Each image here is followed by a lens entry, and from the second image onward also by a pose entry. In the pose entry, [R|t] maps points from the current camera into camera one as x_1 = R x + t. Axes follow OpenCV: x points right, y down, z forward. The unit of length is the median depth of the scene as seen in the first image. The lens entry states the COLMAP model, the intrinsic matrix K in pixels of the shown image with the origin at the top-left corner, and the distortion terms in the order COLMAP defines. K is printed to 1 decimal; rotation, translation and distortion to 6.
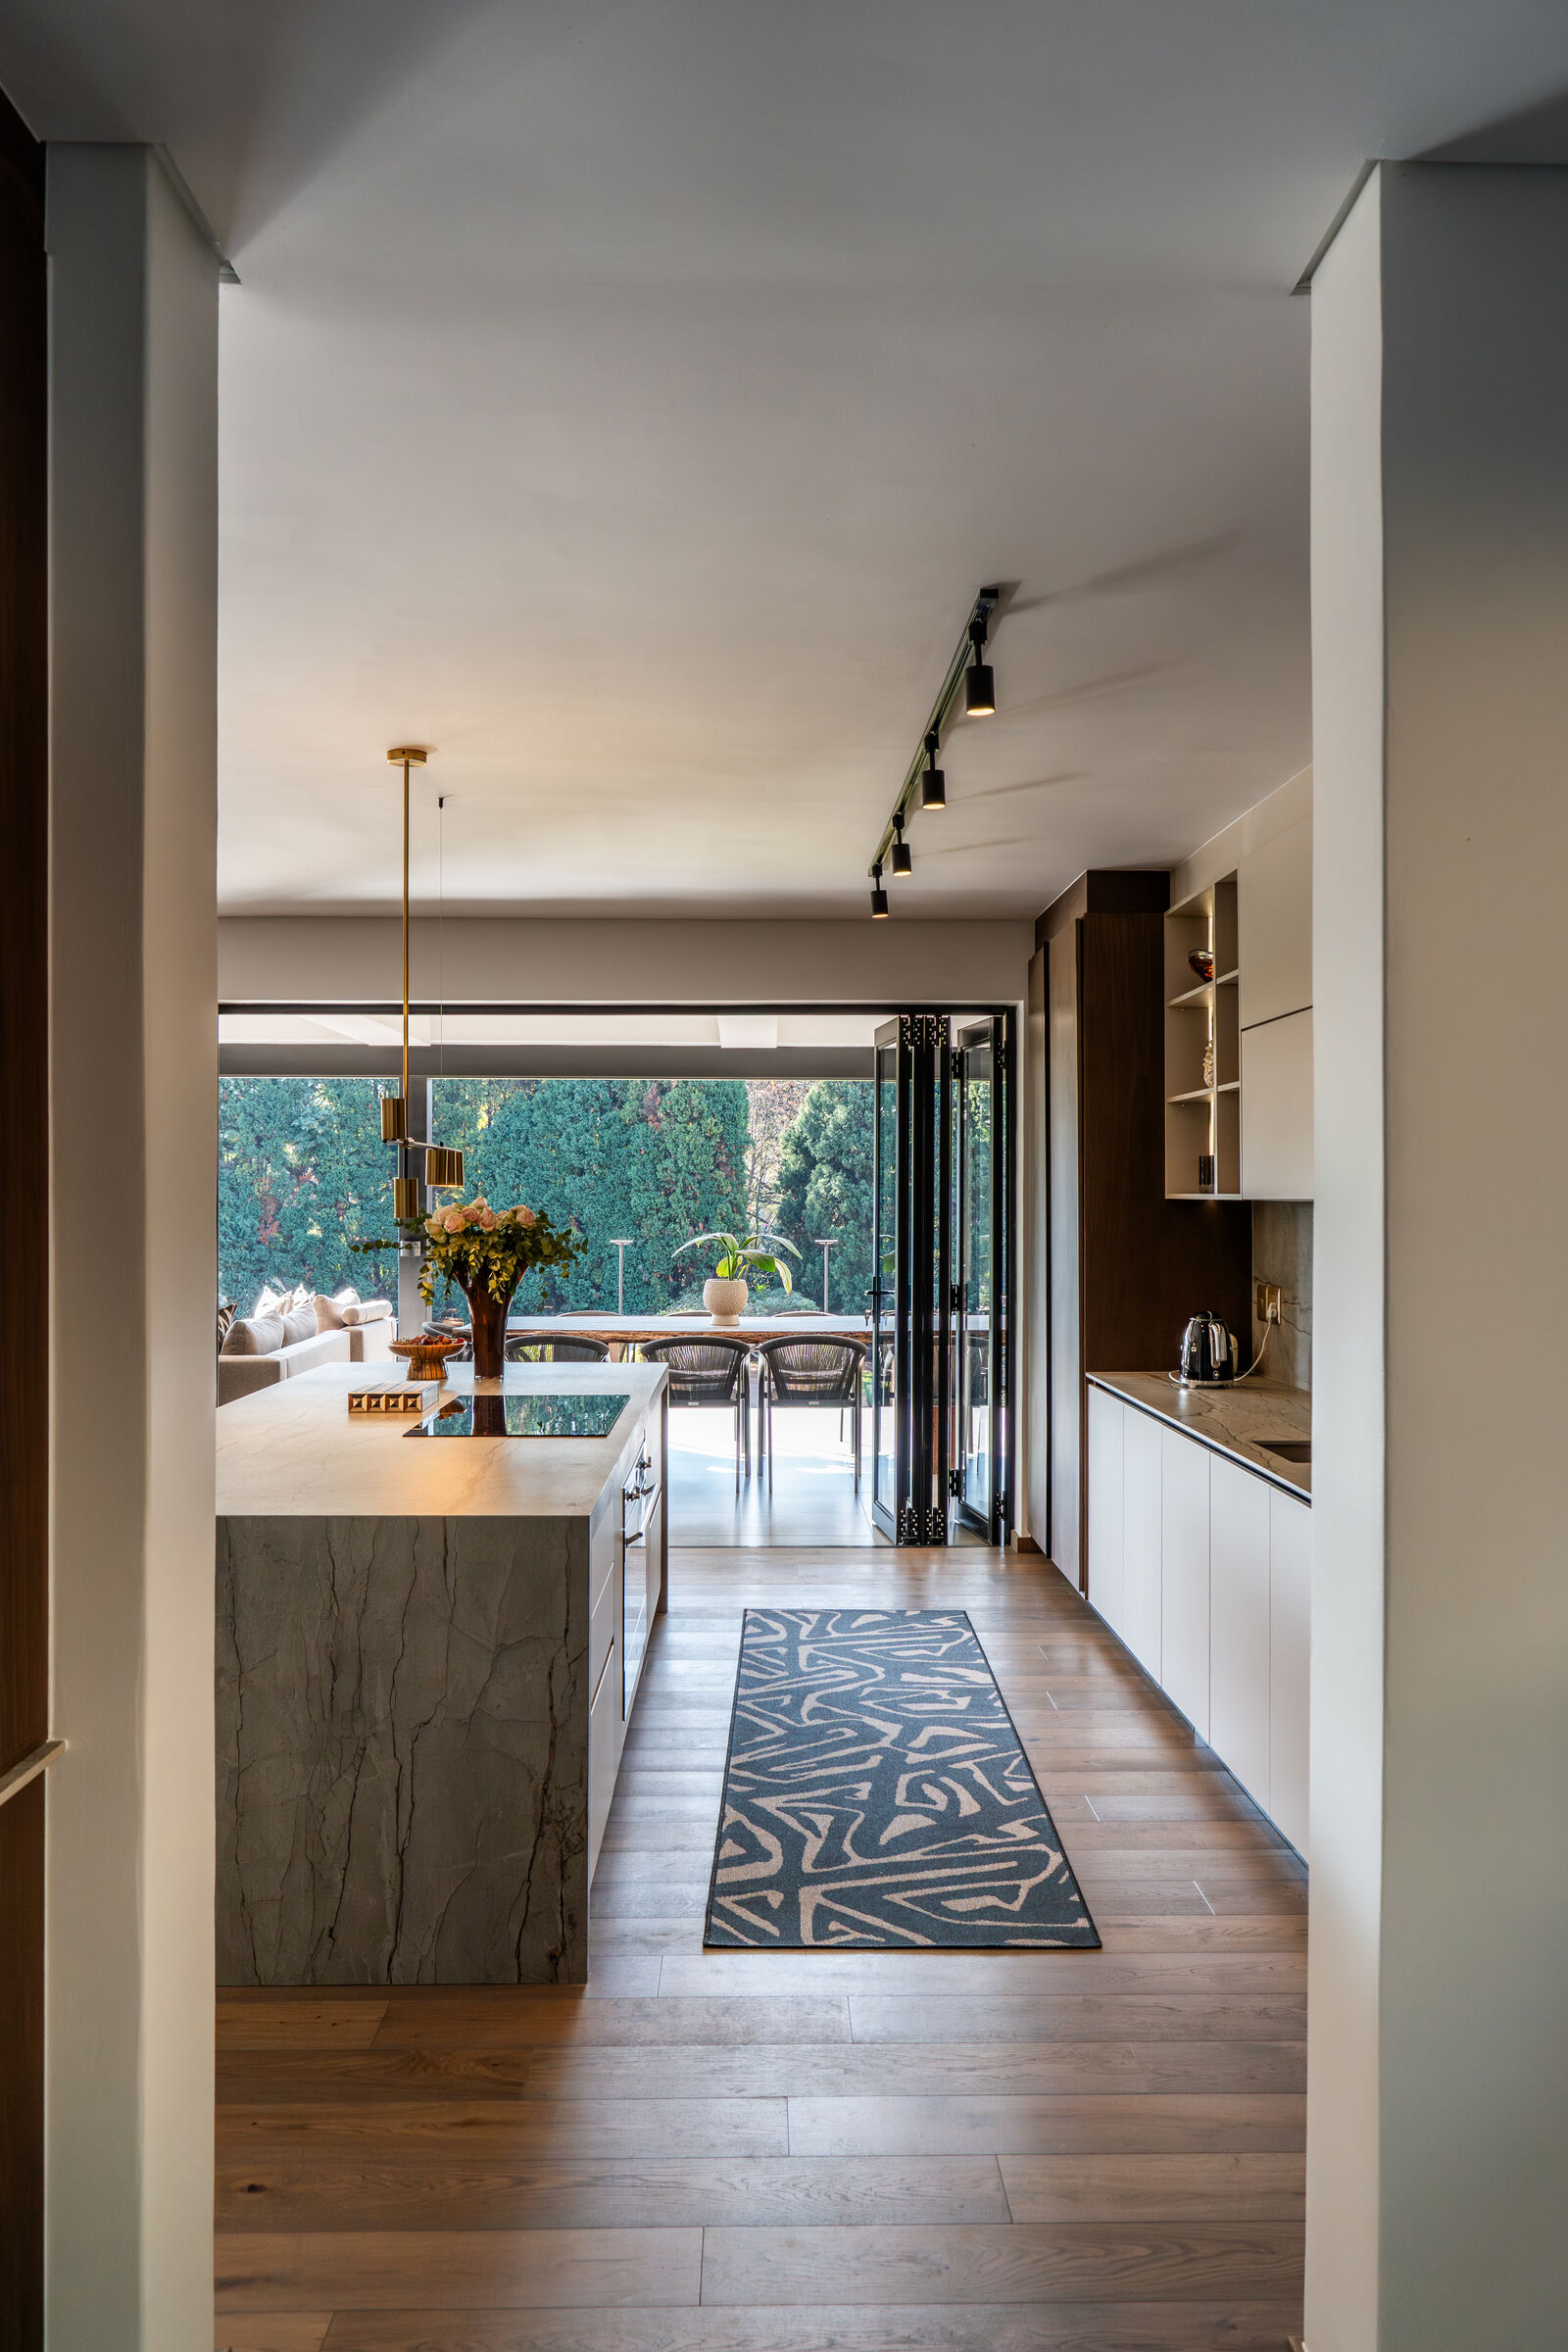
lens RADIAL K [[1836.6, 0, 784.0], [0, 1836.6, 1176.0], [0, 0, 1]] dist [-0.000611, -0.000652]
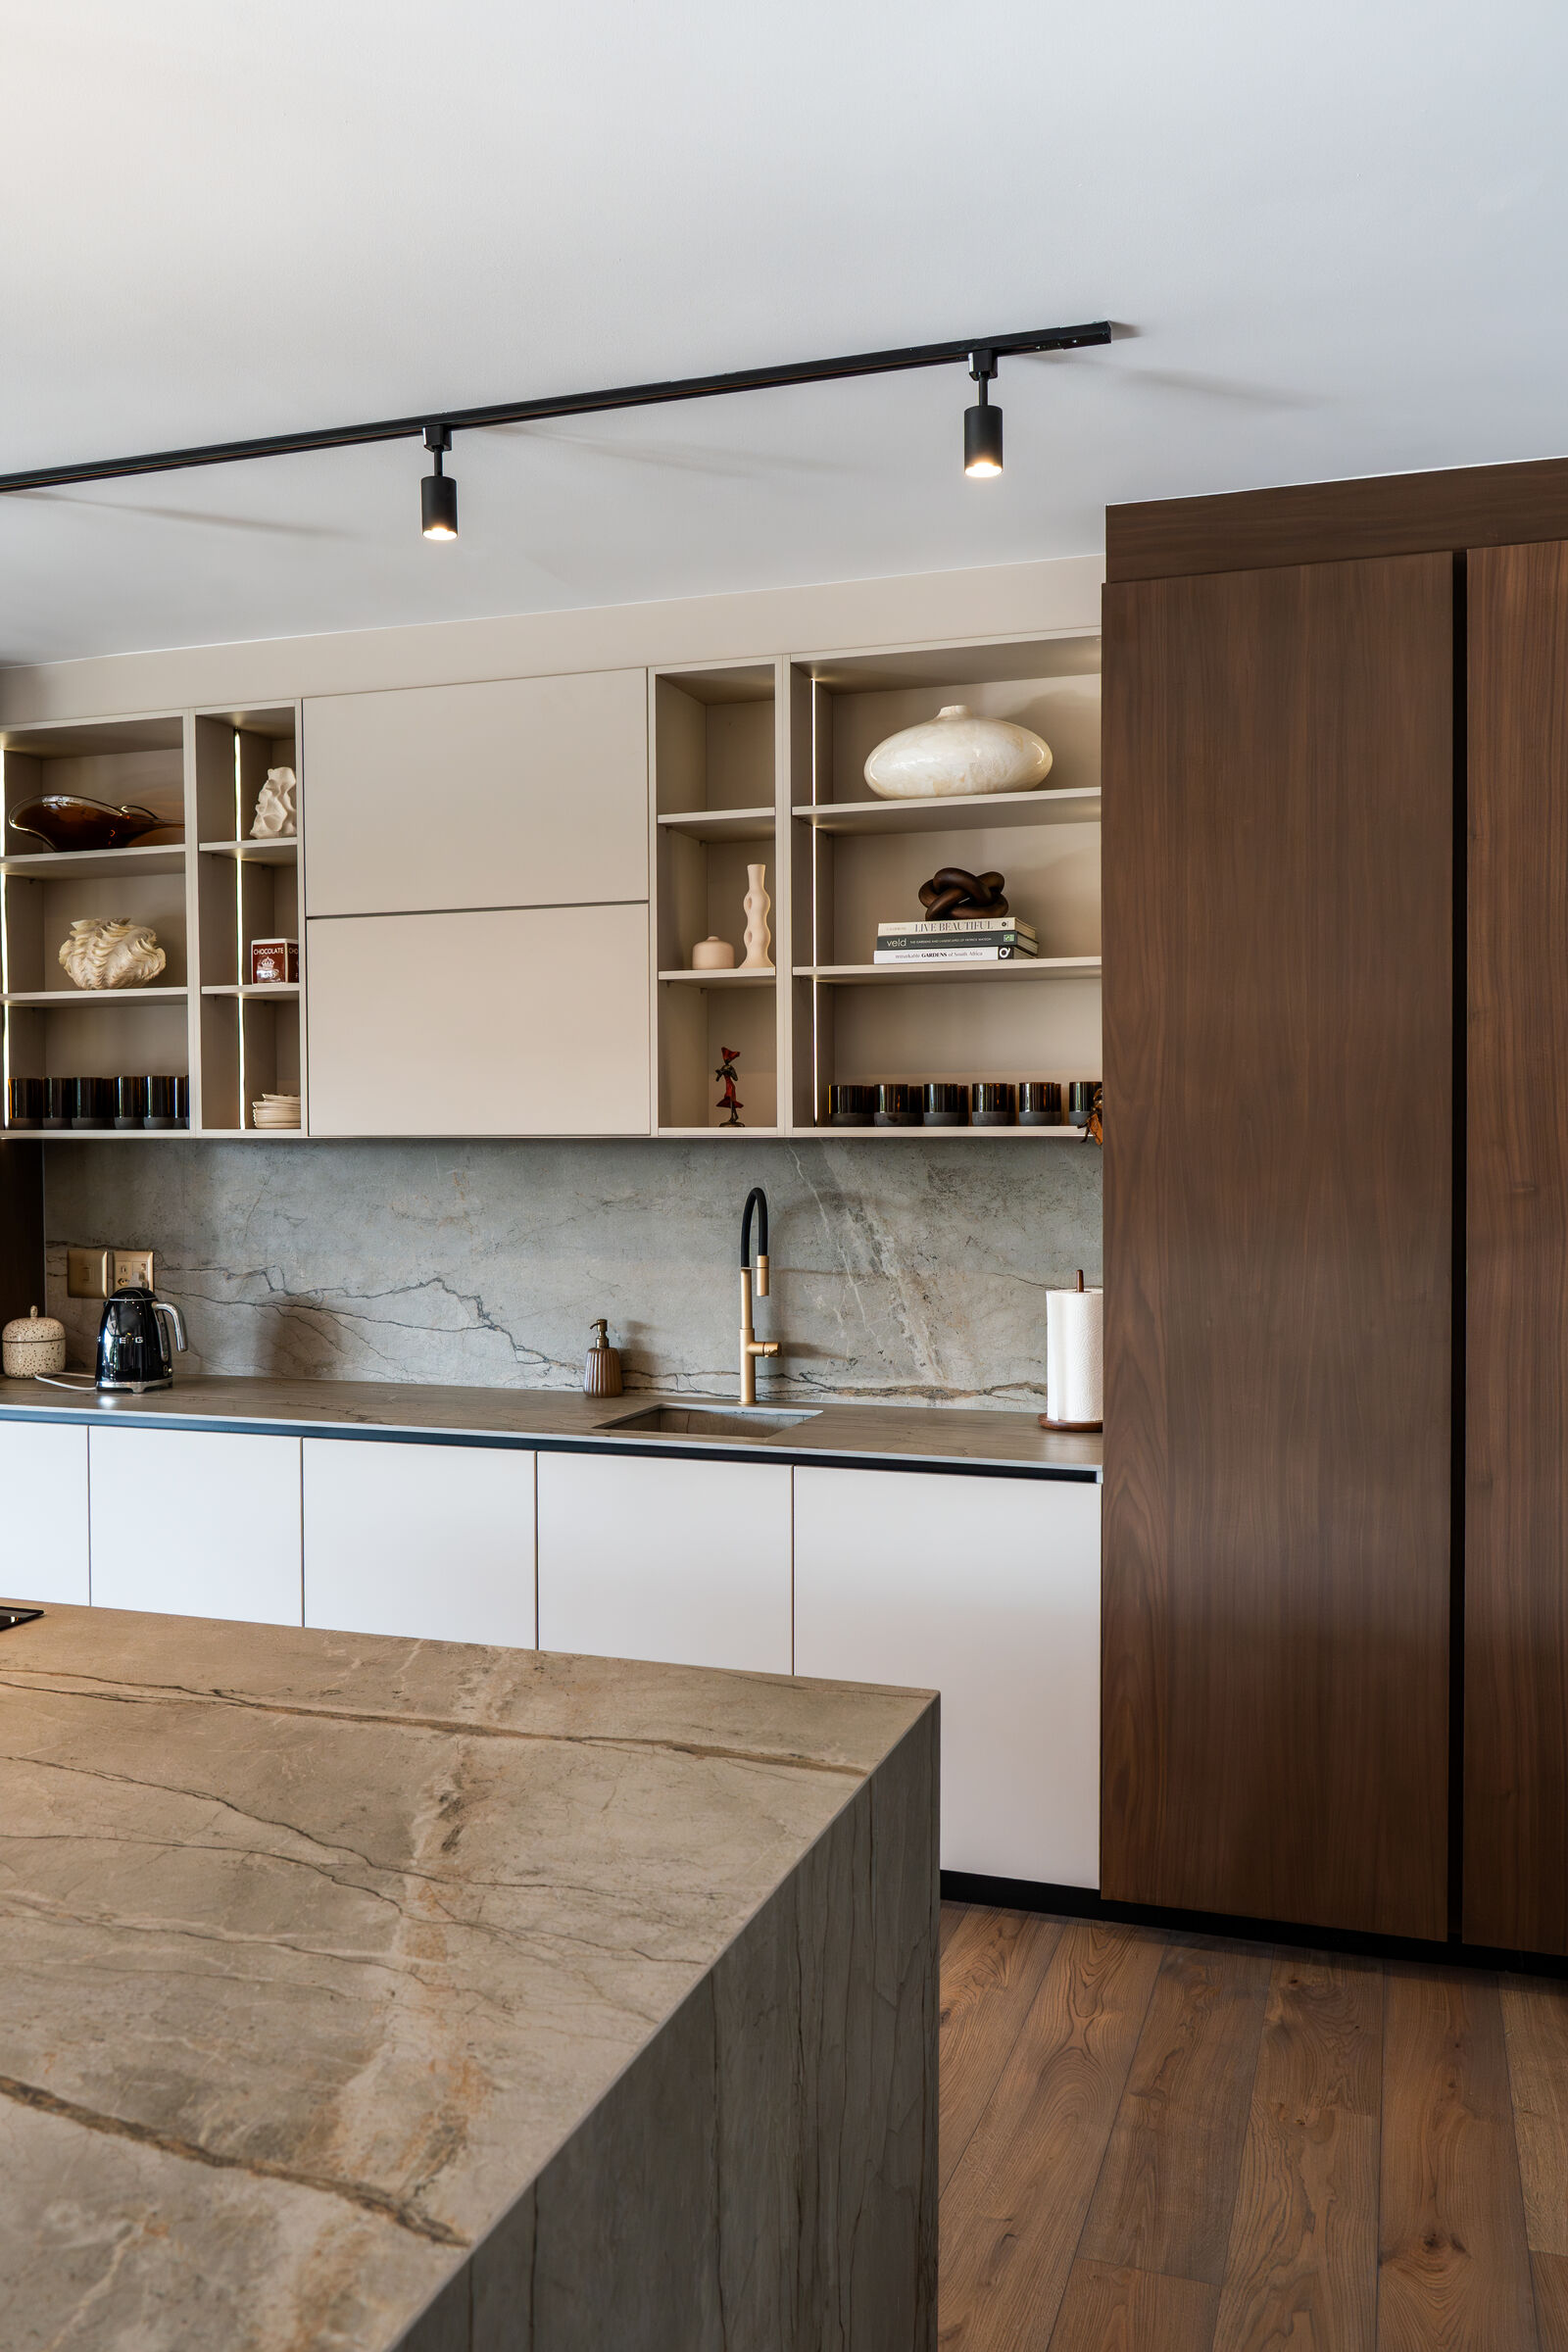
lens RADIAL K [[1836.6, 0, 784.0], [0, 1836.6, 1176.0], [0, 0, 1]] dist [-0.000611, -0.000652]
pose [[0.339981, -0.021125, 0.940195, -0.396019], [0.001729, 0.999760, 0.021839, 0.013171], [-0.940431, -0.005799, 0.339936, 0.513887]]
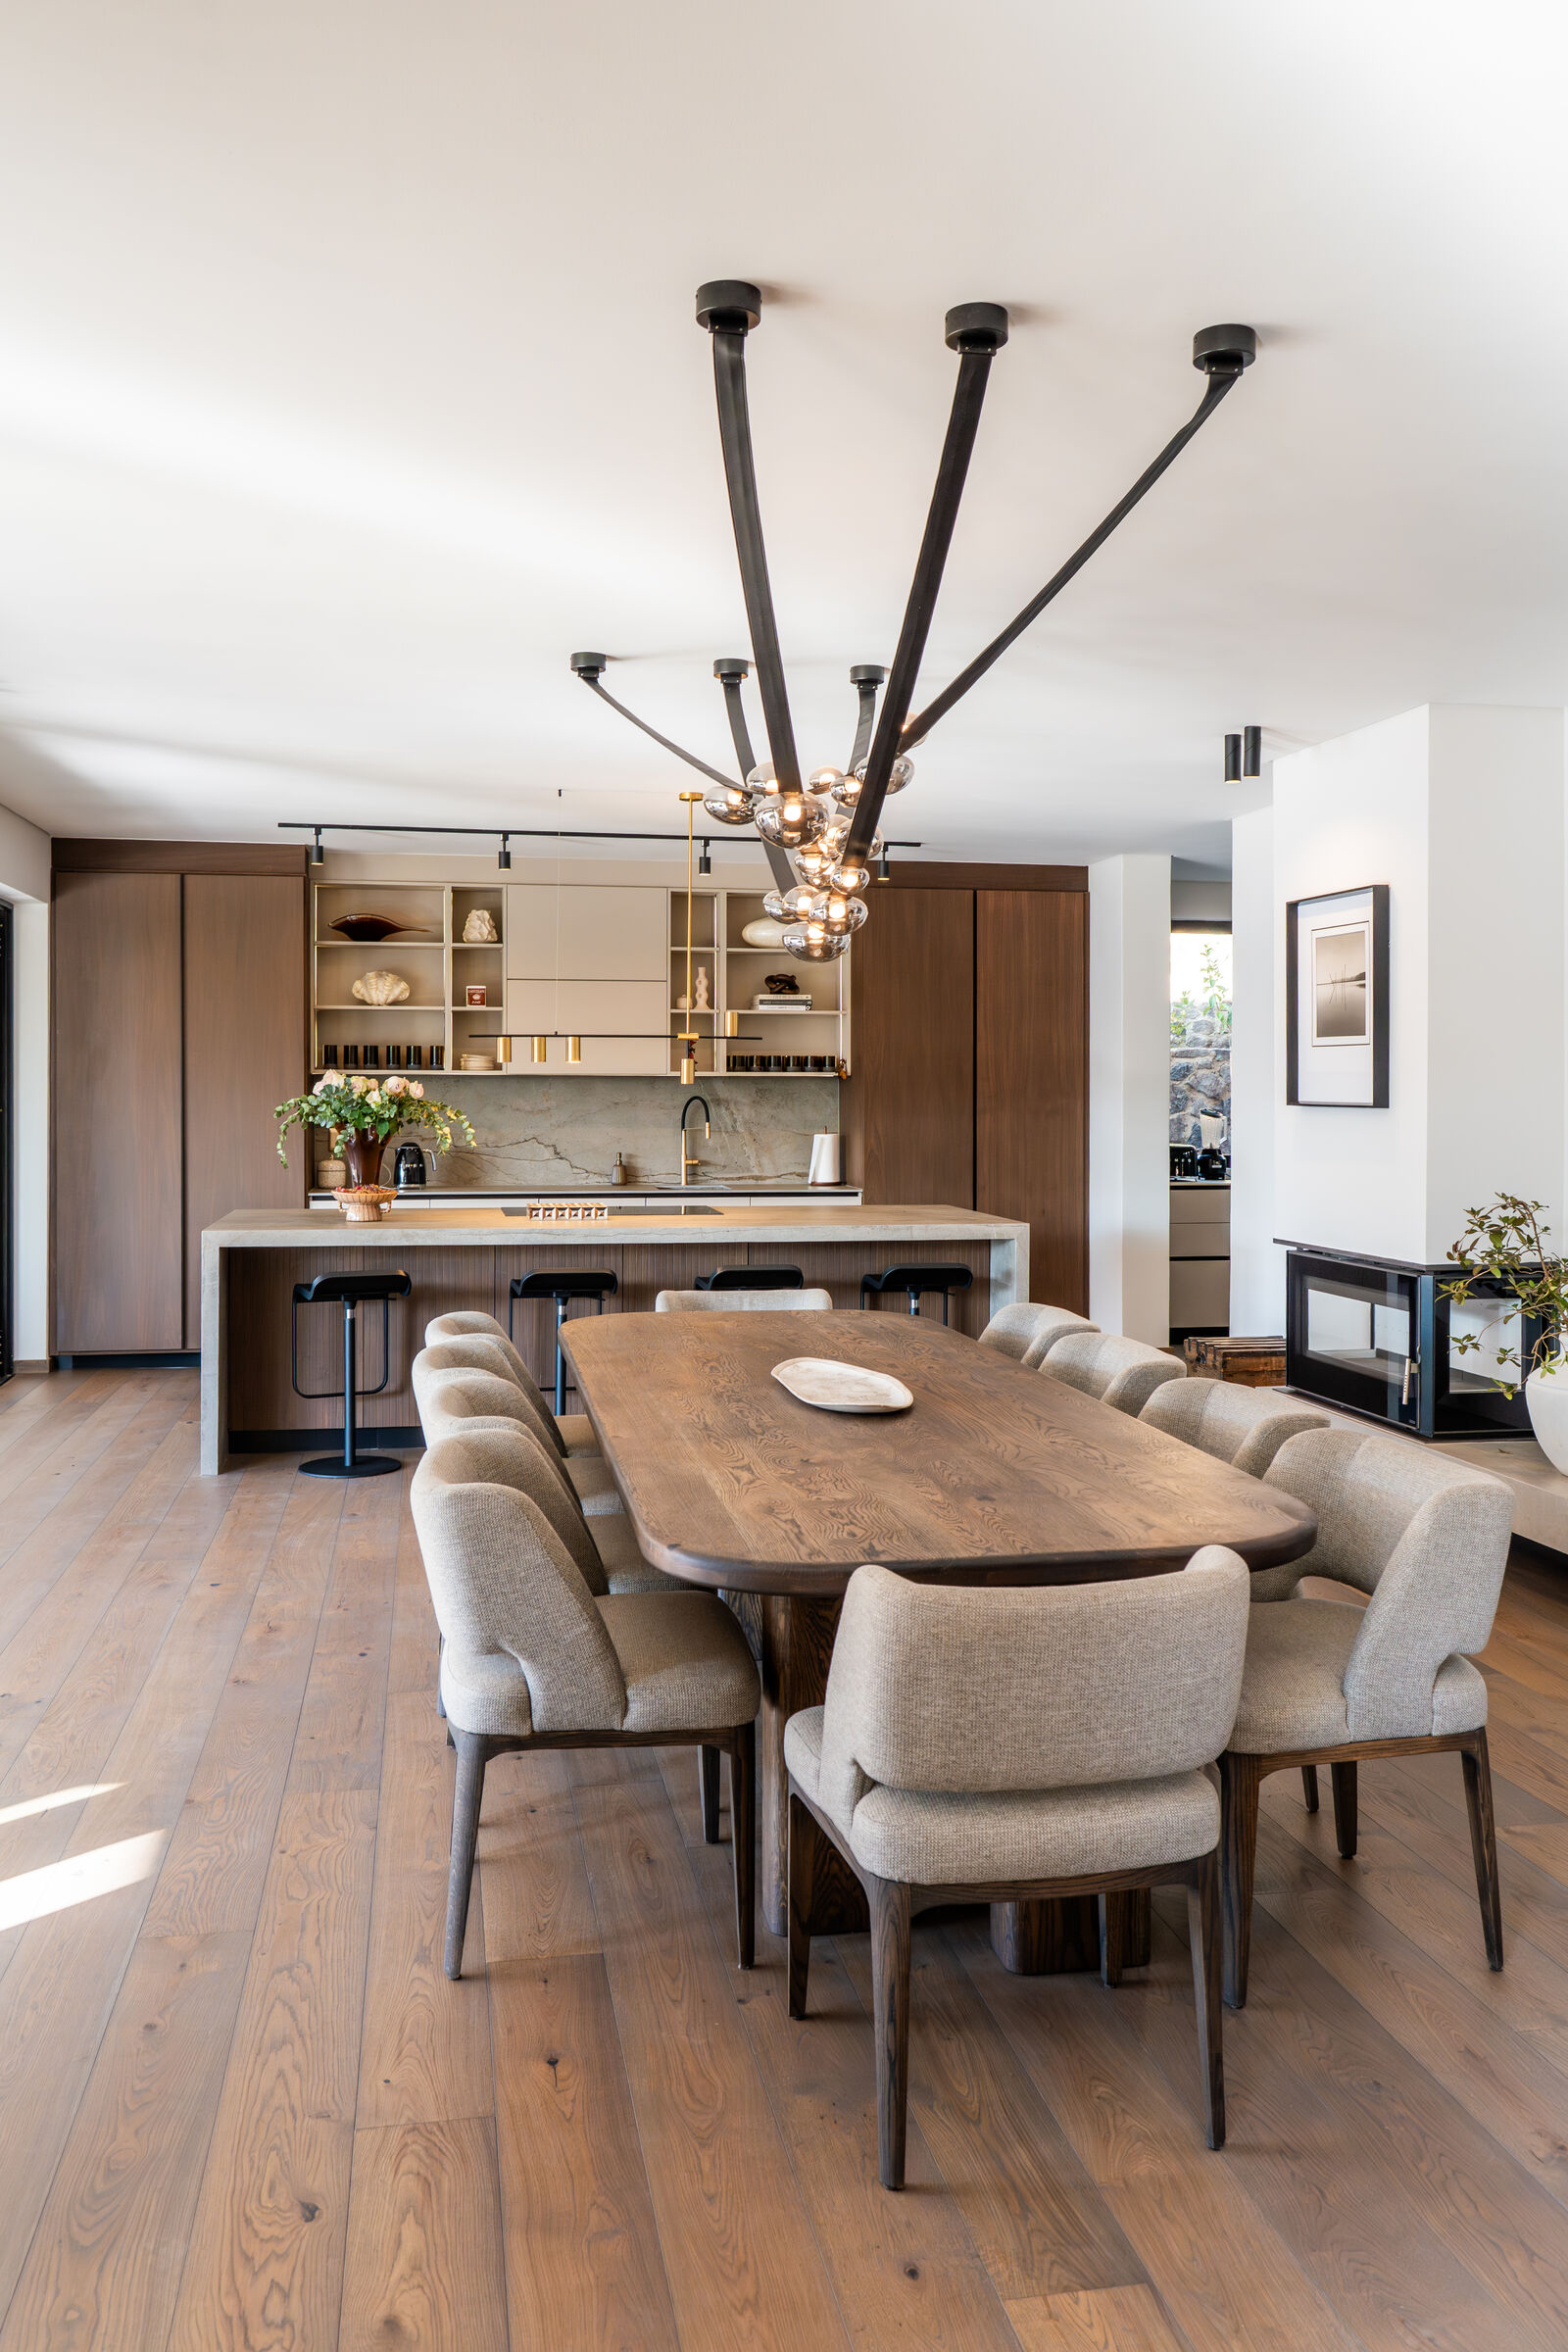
lens RADIAL K [[1884.3, 0, 782.1], [0, 1884.3, 1071.4], [0, 0, 1]] dist [-0.003368, -0.000705]
pose [[-0.162115, 0.003586, 0.986765, -1.521917], [-0.005044, 0.999977, -0.004462, 0.017240], [-0.986759, -0.005700, -0.162094, 0.975043]]
